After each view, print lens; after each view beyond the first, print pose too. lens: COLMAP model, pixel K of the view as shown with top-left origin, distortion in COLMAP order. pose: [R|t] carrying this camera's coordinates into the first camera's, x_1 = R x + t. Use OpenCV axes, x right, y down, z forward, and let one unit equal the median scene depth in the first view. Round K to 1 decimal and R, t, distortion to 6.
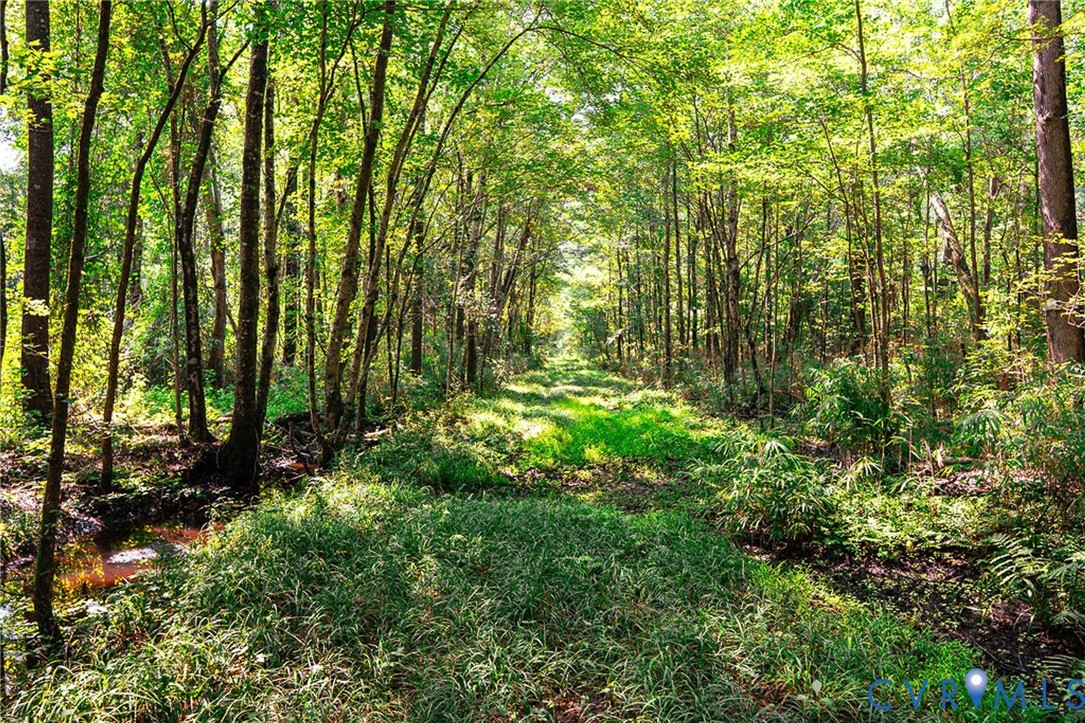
lens RADIAL K [[708.8, 0, 542.5], [0, 708.8, 361.5], [0, 0, 1]] dist [-0.096115, 0.058240]
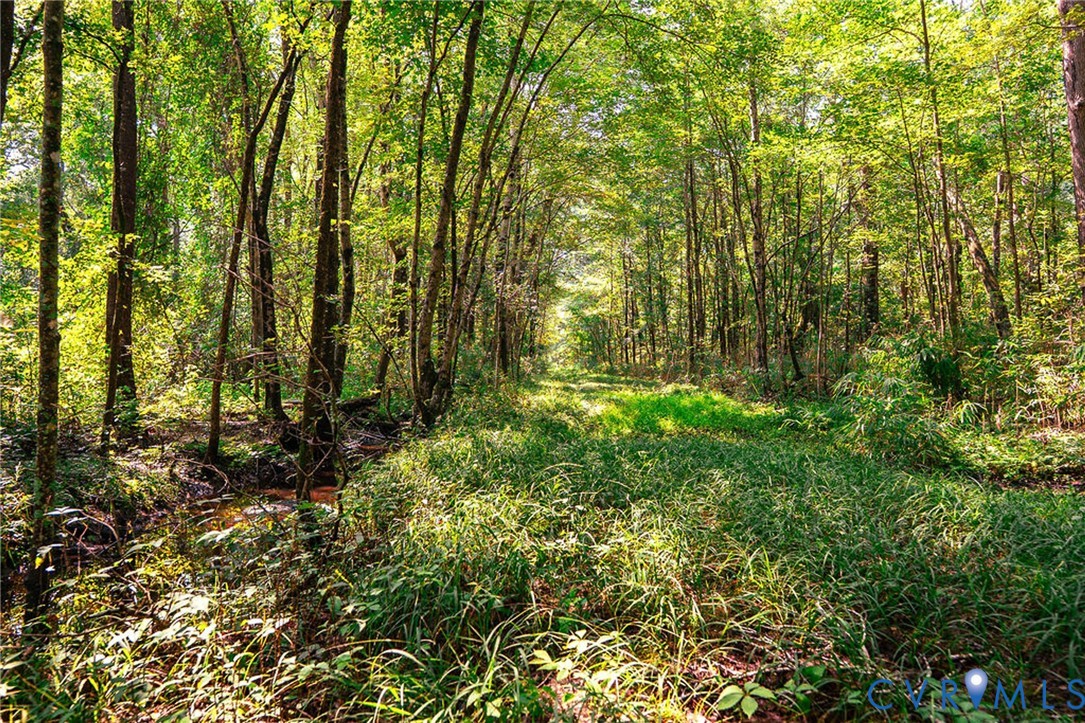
lens RADIAL K [[708.8, 0, 542.5], [0, 708.8, 361.5], [0, 0, 1]] dist [-0.096115, 0.058240]
pose [[0.999799, -0.013743, 0.014614, -0.095055], [0.014041, 0.999691, -0.020518, 0.044335], [-0.014328, 0.020719, 0.999683, -0.022061]]
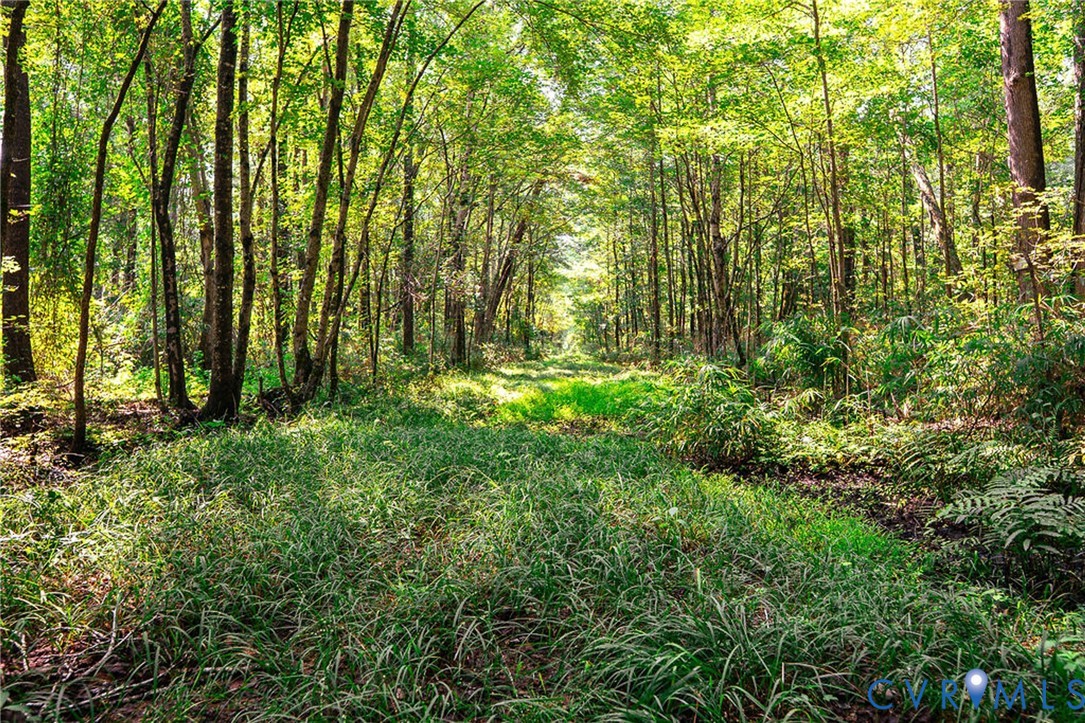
lens RADIAL K [[708.8, 0, 542.5], [0, 708.8, 361.5], [0, 0, 1]] dist [-0.096115, 0.058240]
pose [[0.999803, -0.017925, -0.008536, 0.040440], [0.017908, 0.999838, -0.002022, 0.046024], [0.008571, 0.001869, 0.999962, -0.013158]]
